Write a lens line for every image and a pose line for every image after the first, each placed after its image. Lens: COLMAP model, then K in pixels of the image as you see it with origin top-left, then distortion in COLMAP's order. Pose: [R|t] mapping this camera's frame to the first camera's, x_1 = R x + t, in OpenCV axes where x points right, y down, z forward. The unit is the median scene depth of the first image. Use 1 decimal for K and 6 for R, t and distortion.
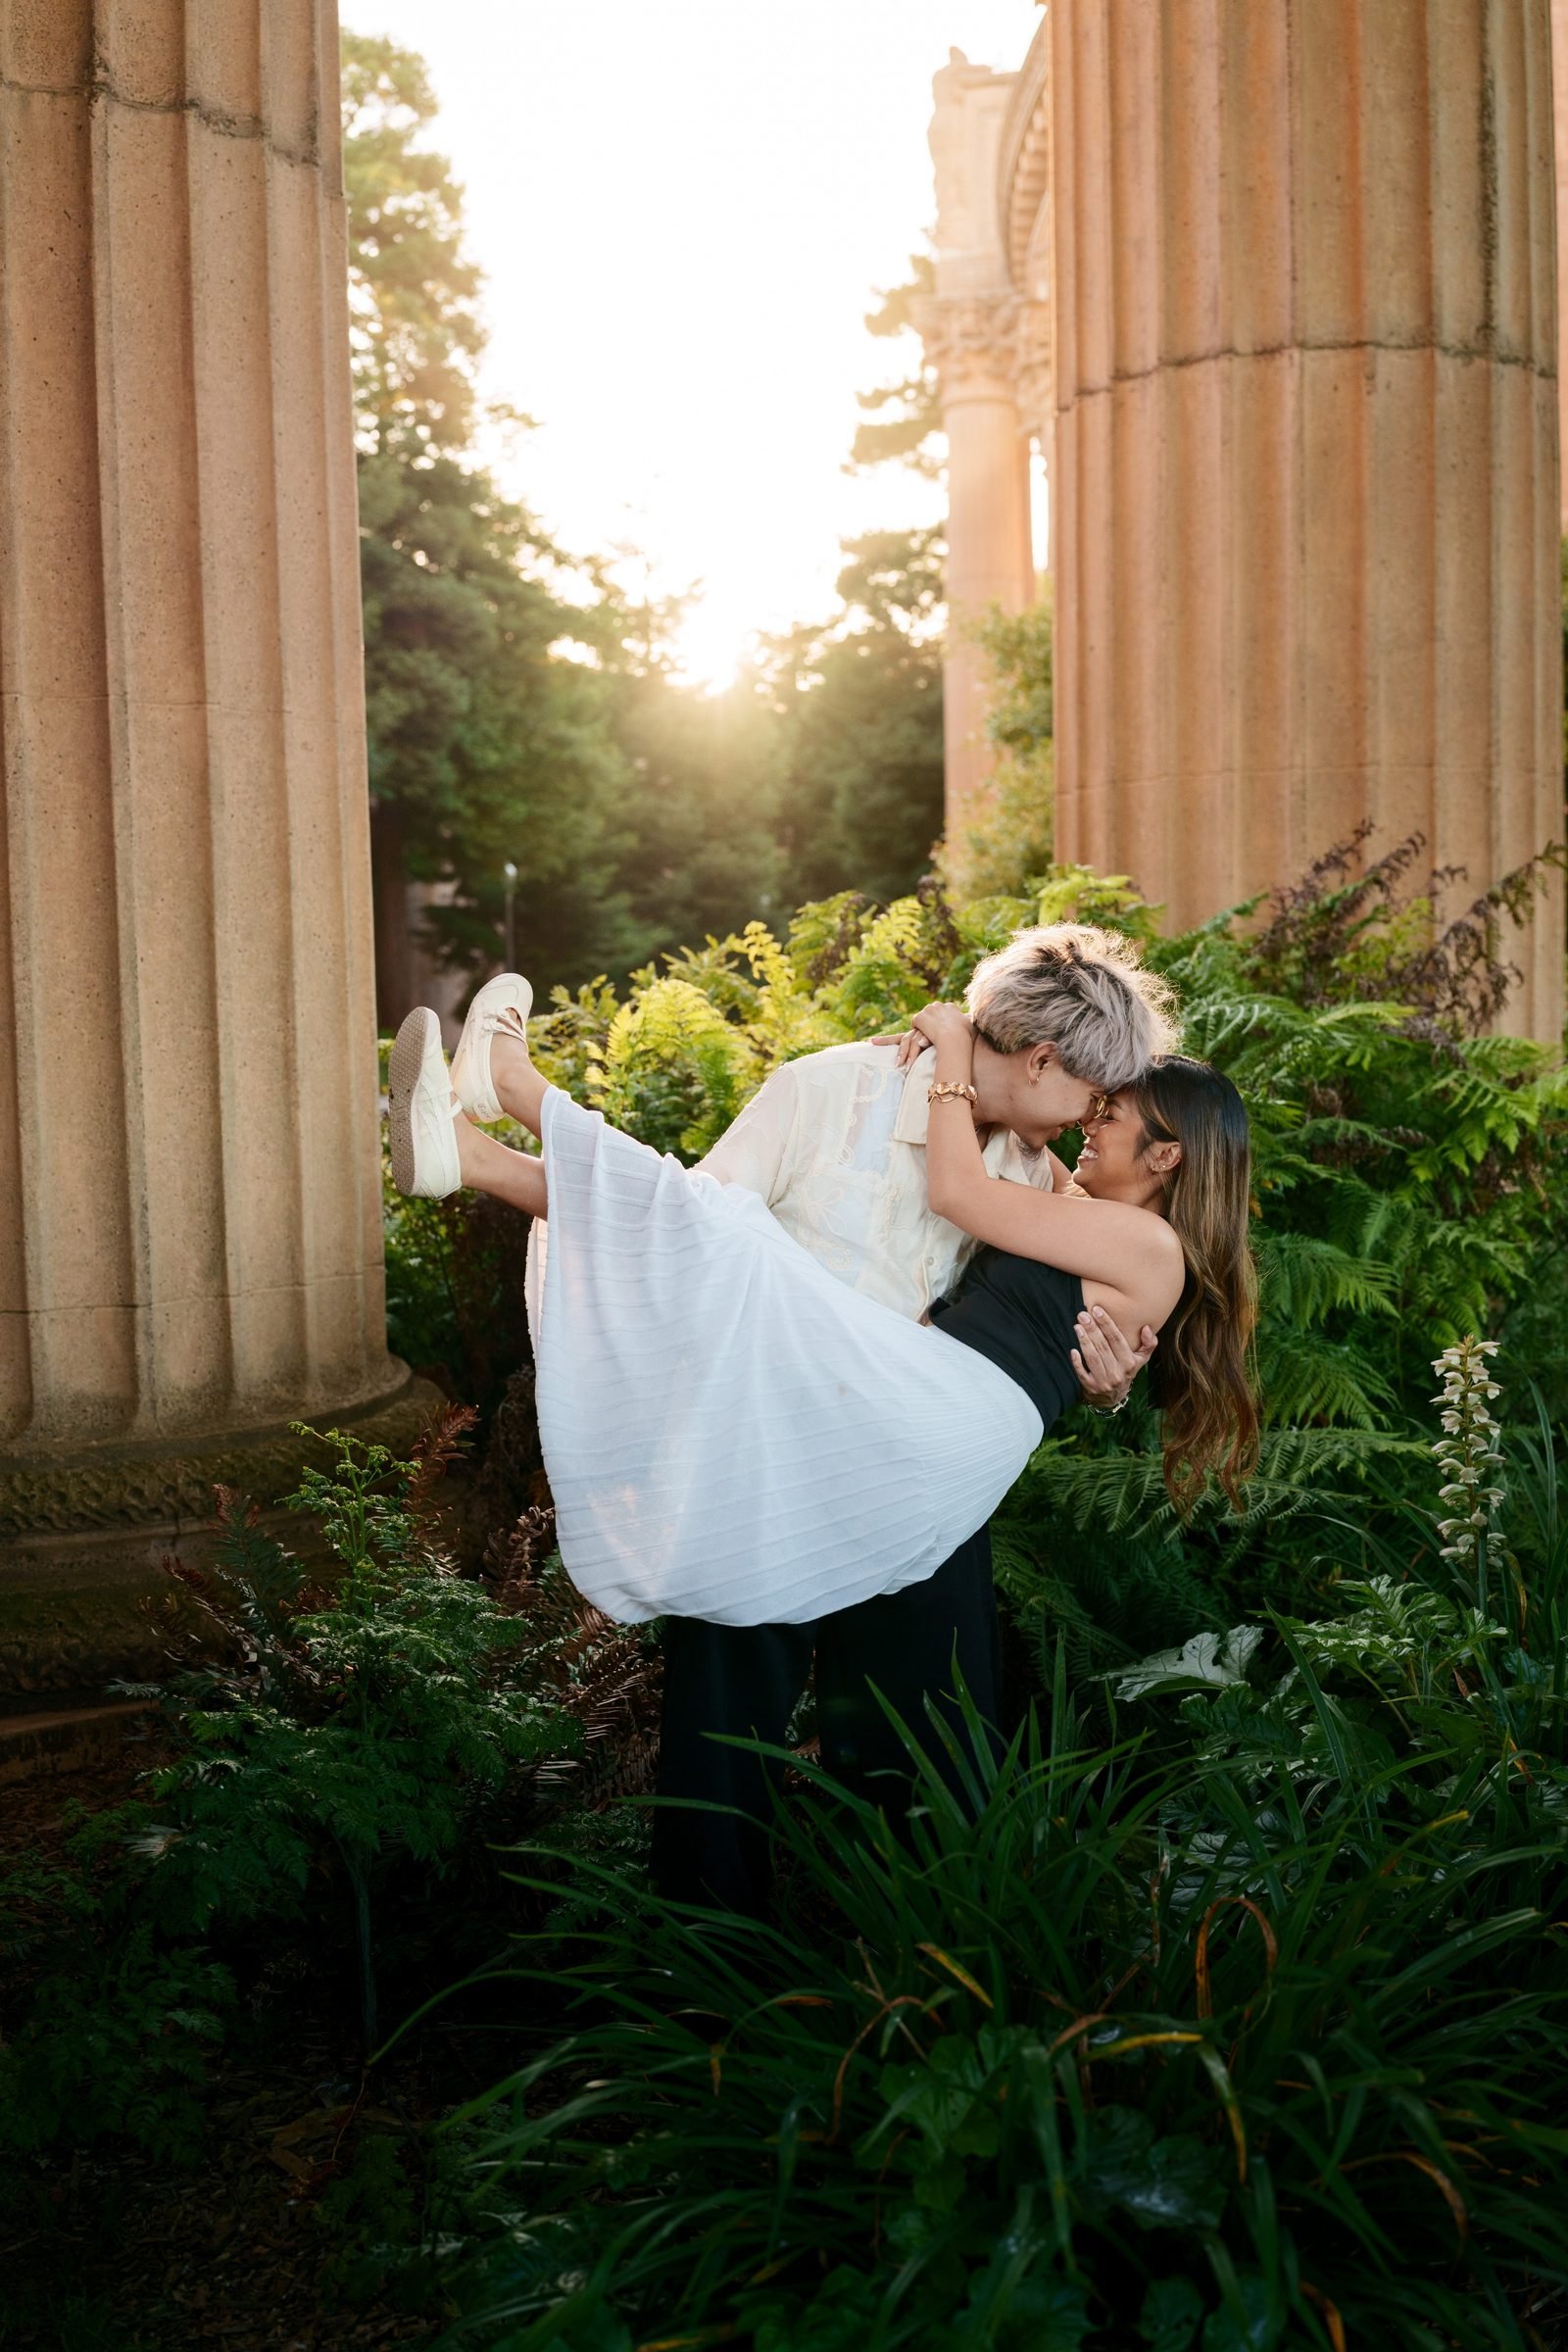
lens RADIAL K [[2371.7, 0, 784.0], [0, 2371.7, 1176.0], [0, 0, 1]] dist [0.007891, -0.146806]
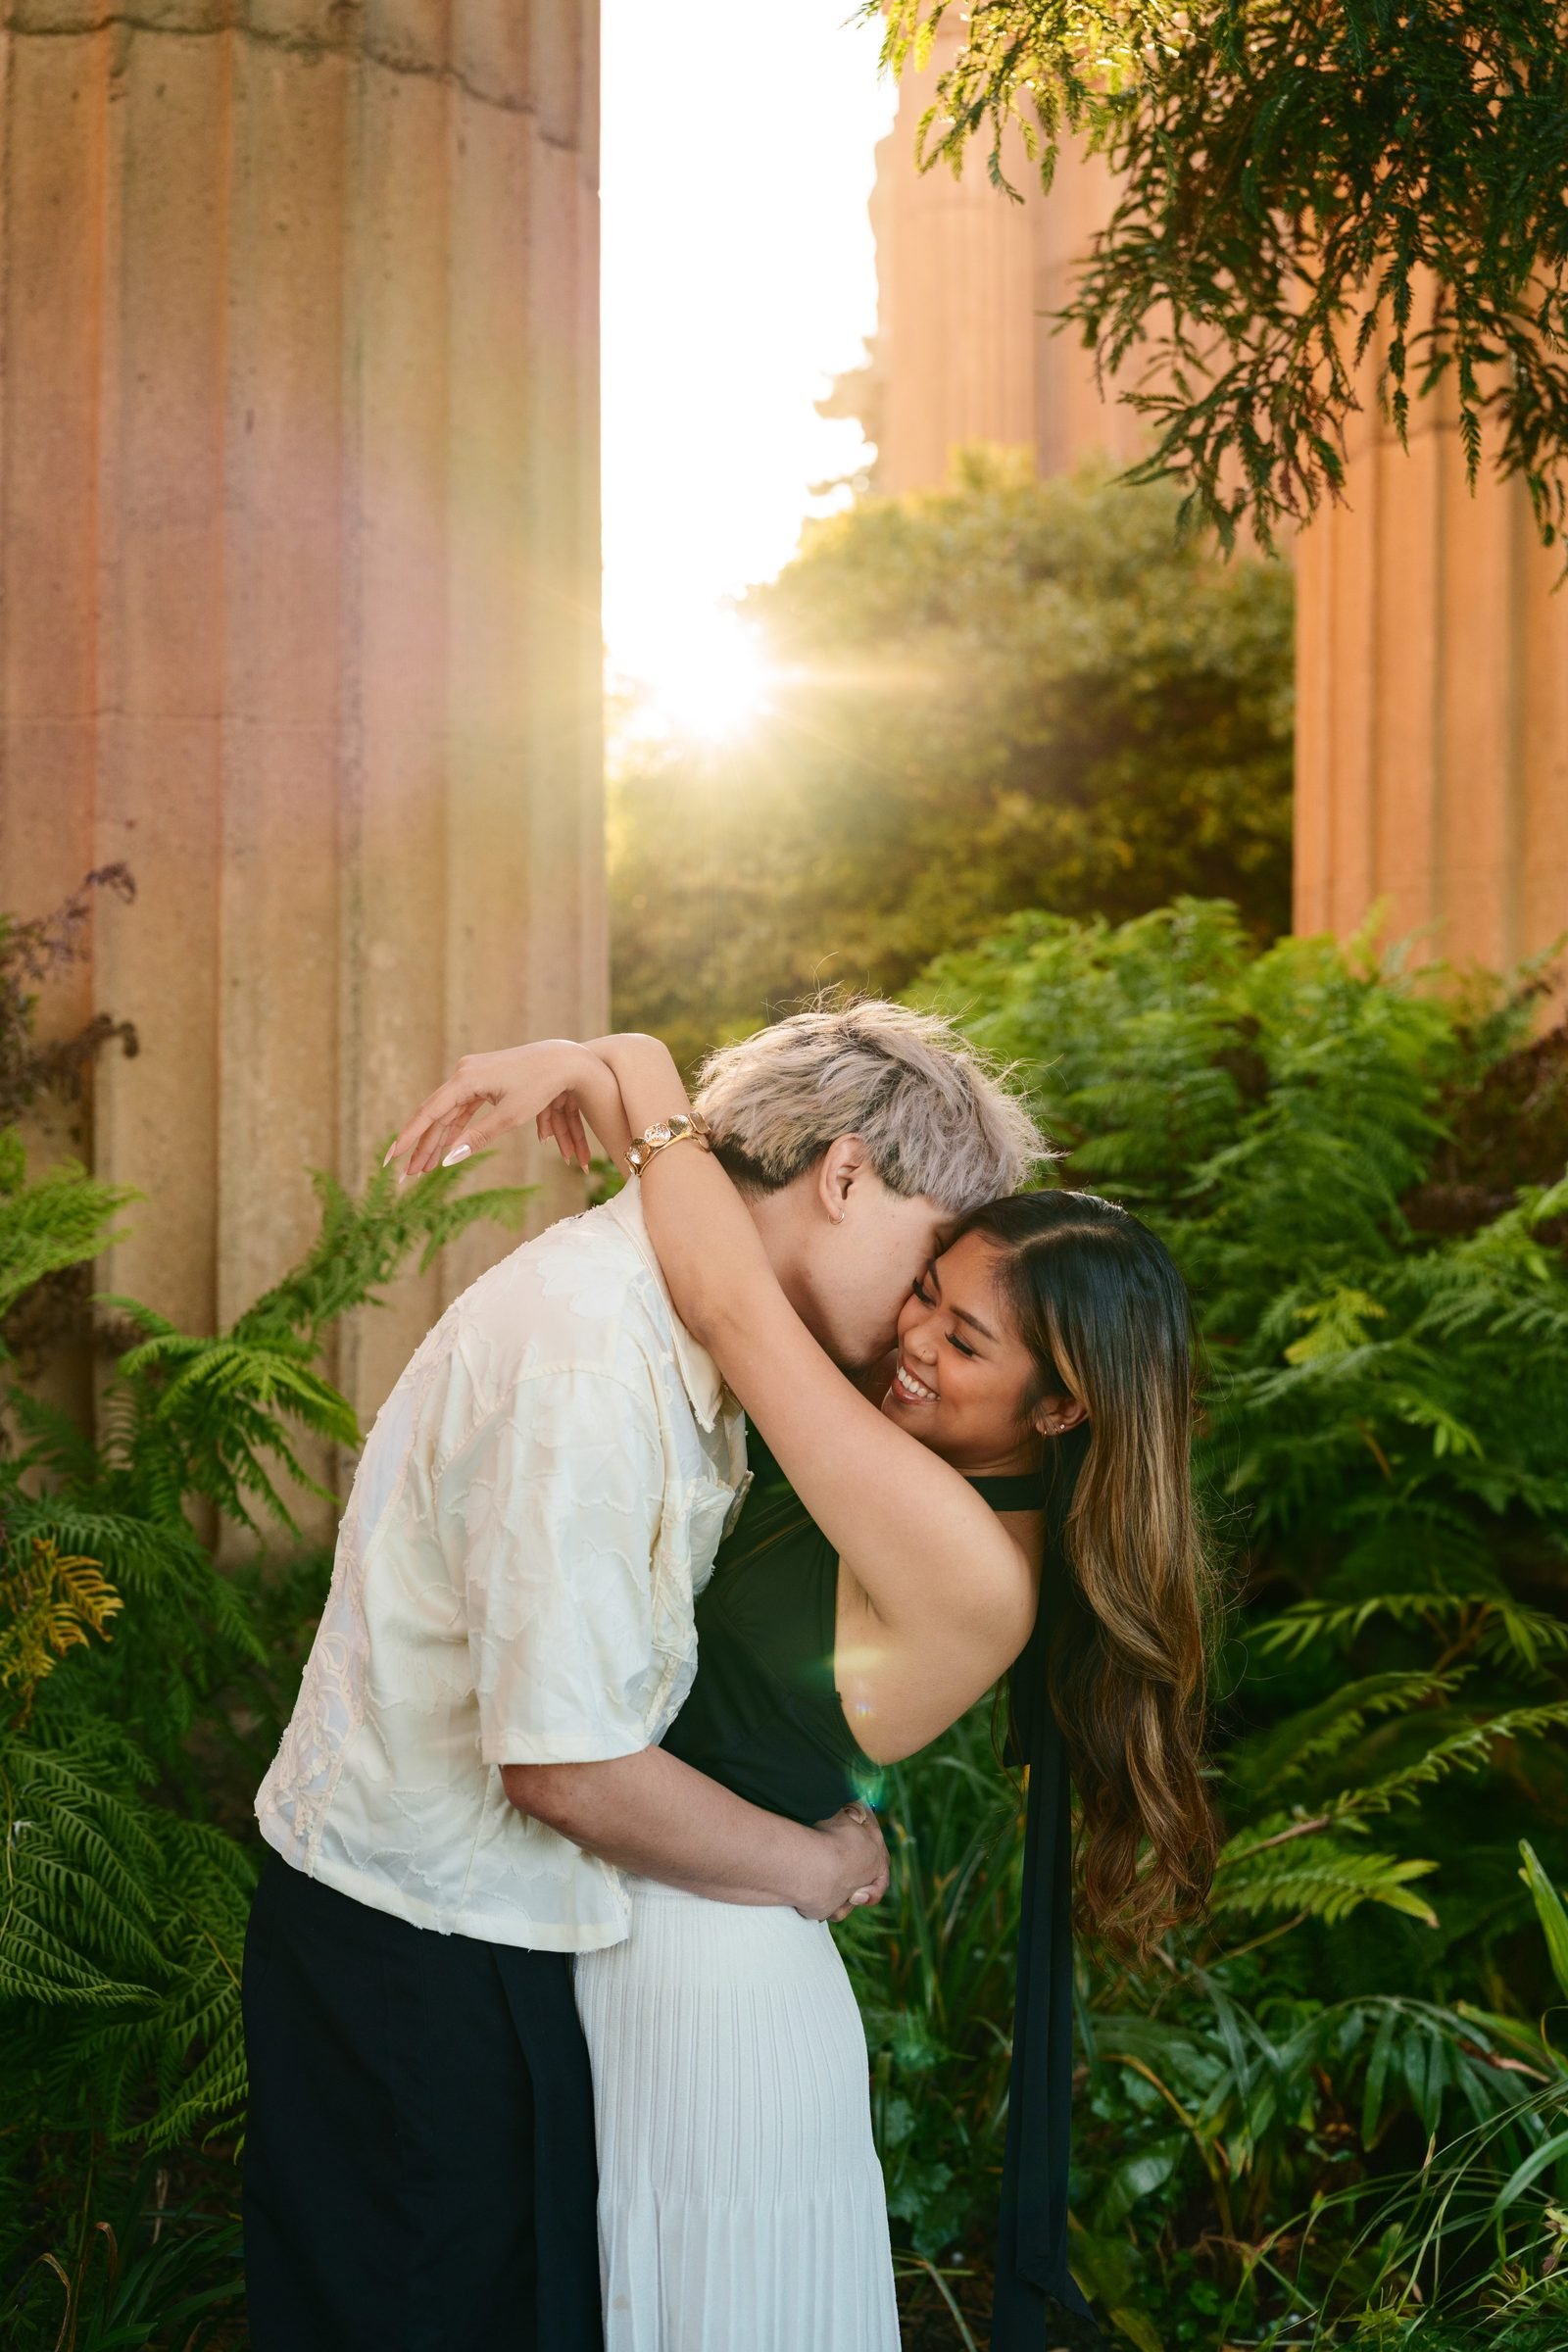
lens RADIAL K [[2371.7, 0, 784.0], [0, 2371.7, 1176.0], [0, 0, 1]] dist [0.007891, -0.146806]
pose [[0.997365, 0.046520, -0.055667, 0.458136], [-0.049500, 0.997345, -0.053407, -0.031917], [0.053035, 0.056022, 0.997020, 0.419159]]
